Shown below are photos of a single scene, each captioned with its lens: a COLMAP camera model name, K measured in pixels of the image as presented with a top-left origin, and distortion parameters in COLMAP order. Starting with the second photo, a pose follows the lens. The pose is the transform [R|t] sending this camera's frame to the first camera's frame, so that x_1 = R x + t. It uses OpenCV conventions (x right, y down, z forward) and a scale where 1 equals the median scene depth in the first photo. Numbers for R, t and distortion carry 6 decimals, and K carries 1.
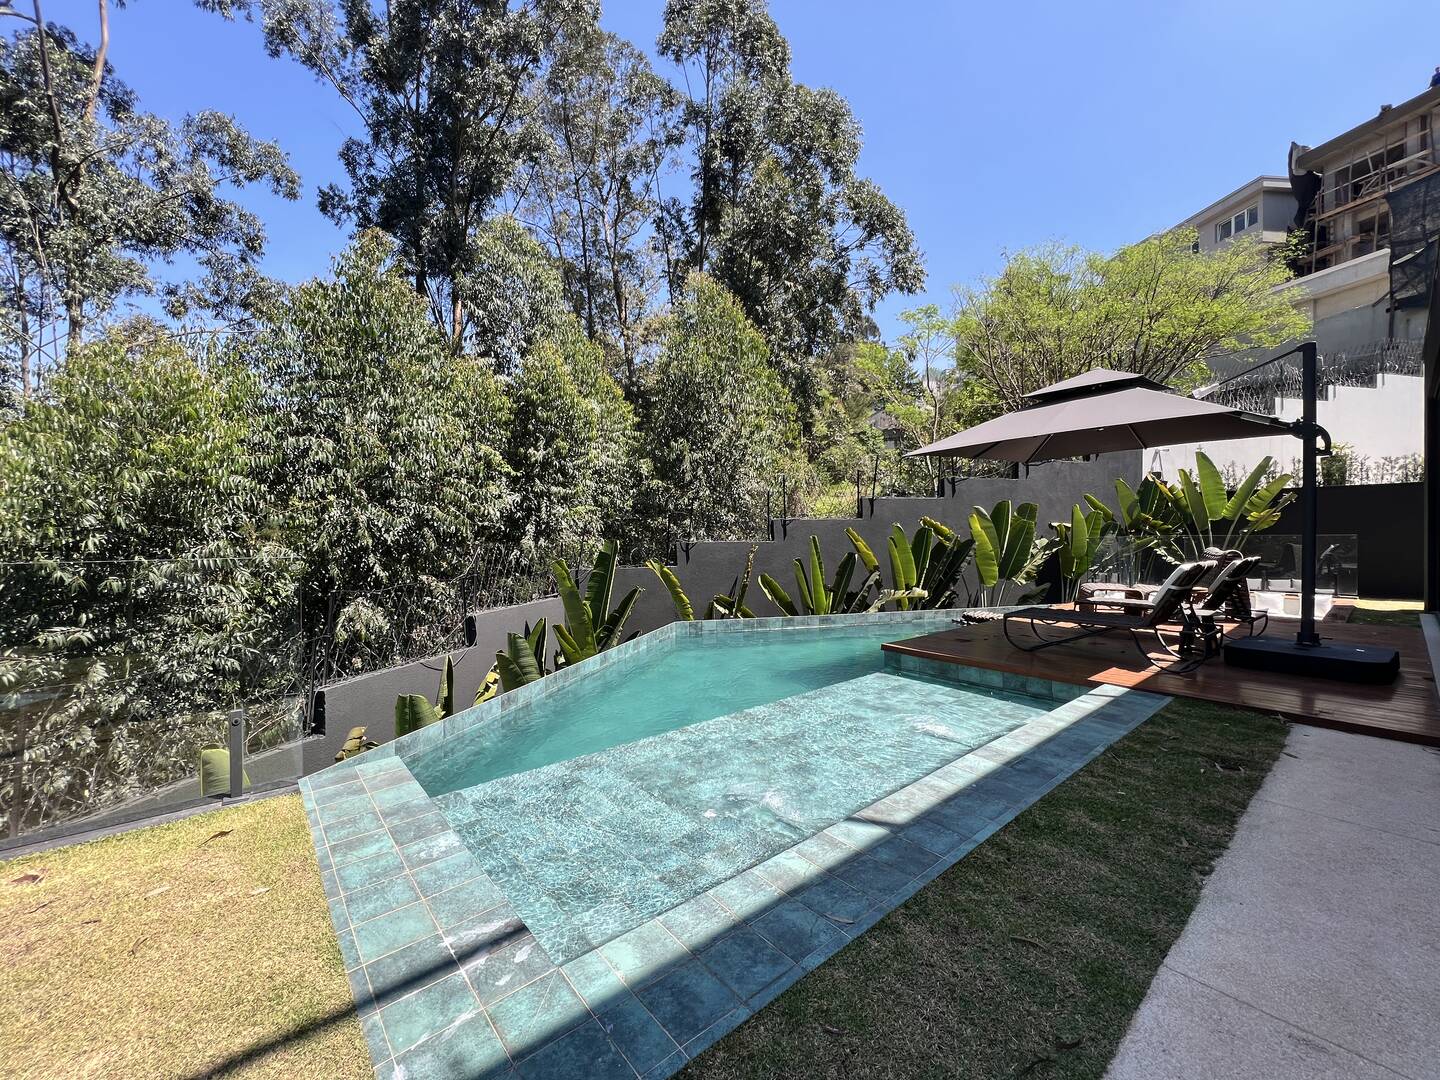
lens RADIAL K [[572.6, 0, 720.3], [0, 572.6, 535.6], [0, 0, 1]] dist [0.007724, 0.000314]
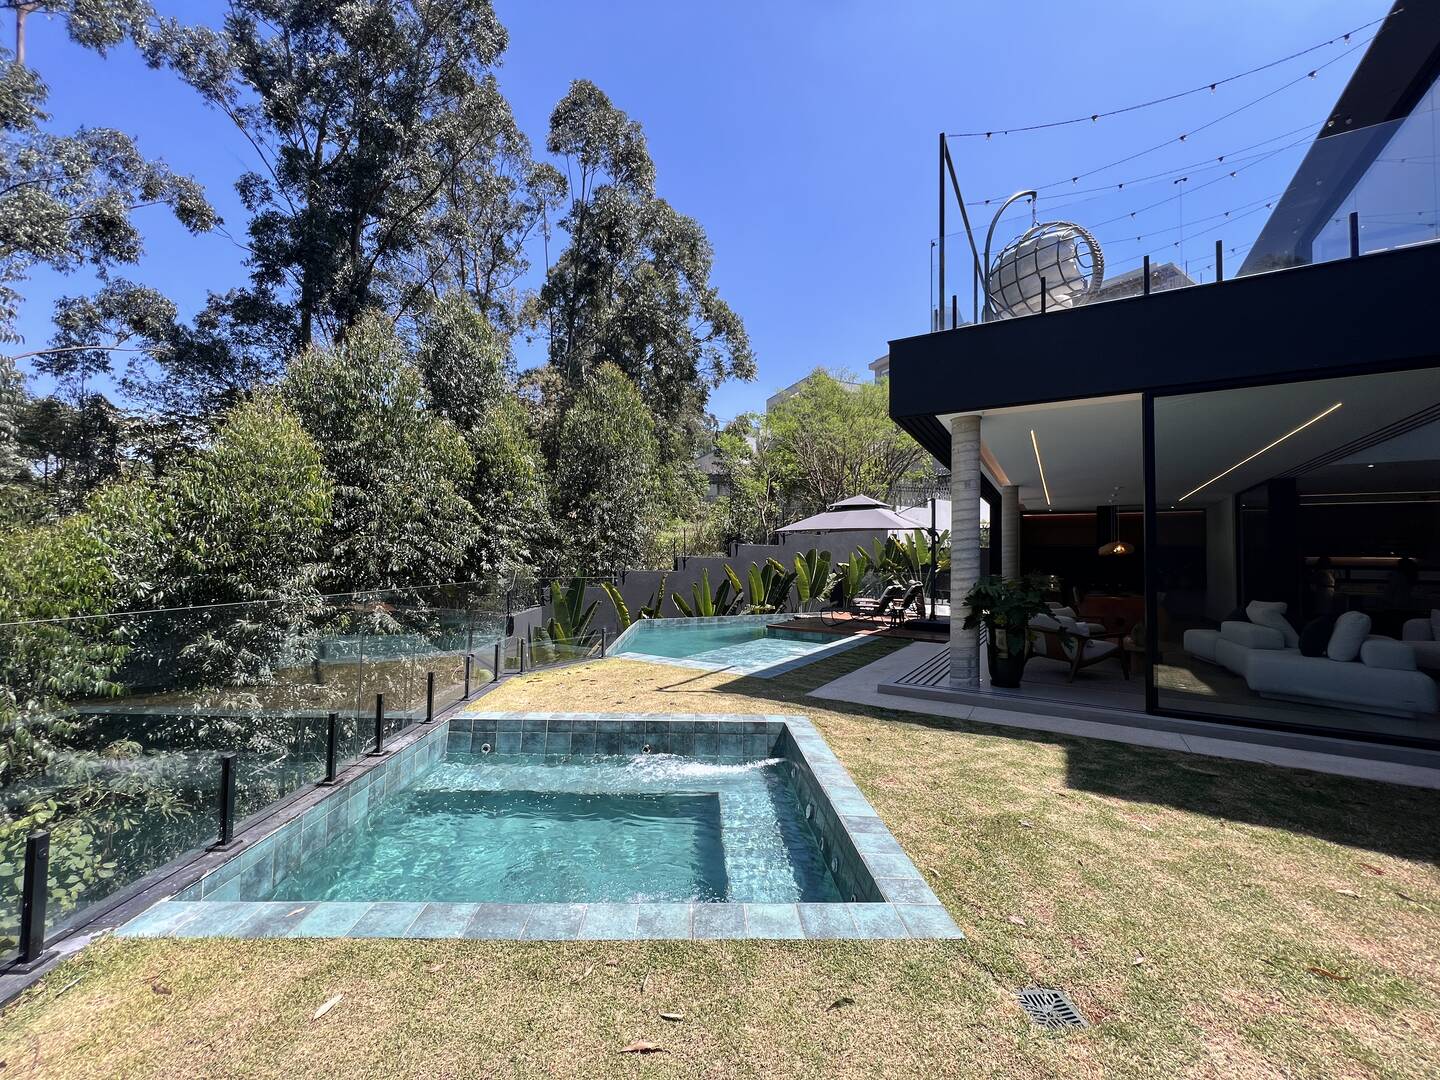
lens RADIAL K [[578.9, 0, 713.8], [0, 578.9, 537.1], [0, 0, 1]] dist [-0.001155, 0.000369]
pose [[0.949667, 0.041908, 0.310445, -0.291674], [-0.028827, 0.998497, -0.046607, -0.010388], [-0.311931, 0.035312, 0.949448, -0.481319]]
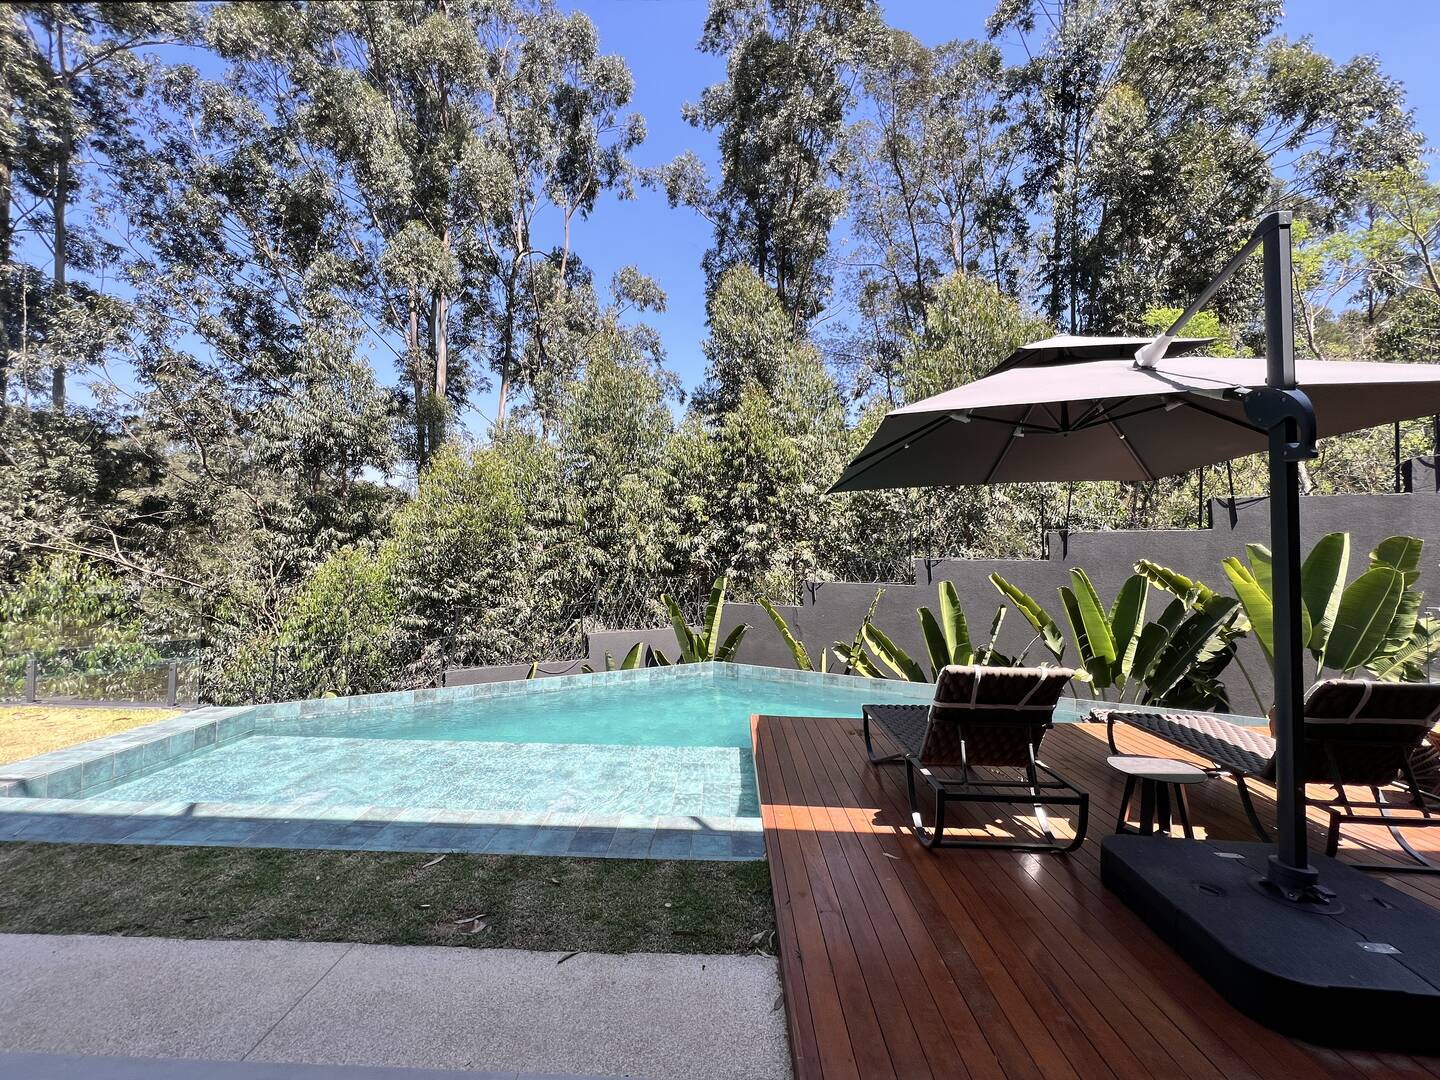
lens RADIAL K [[590.0, 0, 720.0], [0, 590.0, 540.0], [0, 0, 1]] dist [0.000687, 0.000220]
pose [[0.743349, -0.001329, -0.668903, 0.496329], [-0.029109, 0.998986, -0.034334, -0.021189], [0.668270, 0.044993, 0.742557, 0.194164]]
